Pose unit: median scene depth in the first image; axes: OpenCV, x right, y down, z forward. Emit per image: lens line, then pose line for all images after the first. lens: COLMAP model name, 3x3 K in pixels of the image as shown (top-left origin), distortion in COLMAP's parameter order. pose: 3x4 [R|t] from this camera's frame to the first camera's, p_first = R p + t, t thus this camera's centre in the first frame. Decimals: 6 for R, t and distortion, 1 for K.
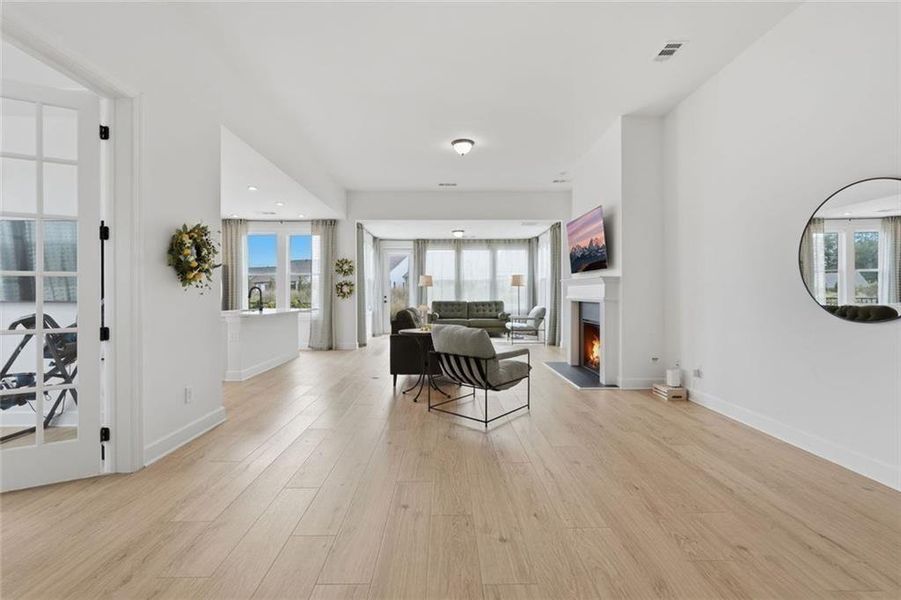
lens RADIAL K [[393.2, 0, 452.1], [0, 393.2, 304.3], [0, 0, 1]] dist [-0.015501, -0.000074]
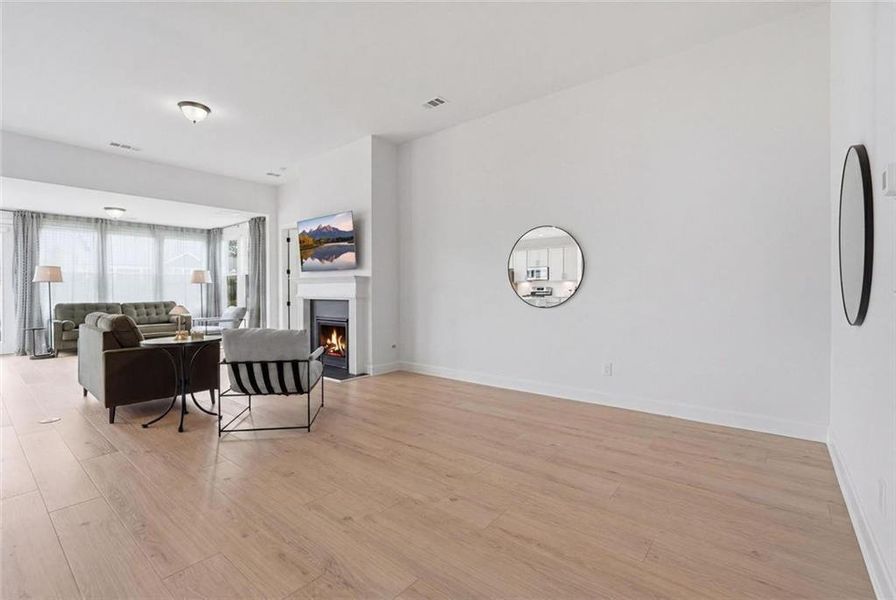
lens RADIAL K [[391.1, 0, 449.6], [0, 391.1, 304.2], [0, 0, 1]] dist [-0.015501, -0.000074]
pose [[0.654736, -0.024663, 0.755455, -0.160744], [0.022205, 0.999664, 0.013390, -0.000584], [-0.755531, 0.008008, 0.655063, 0.049838]]
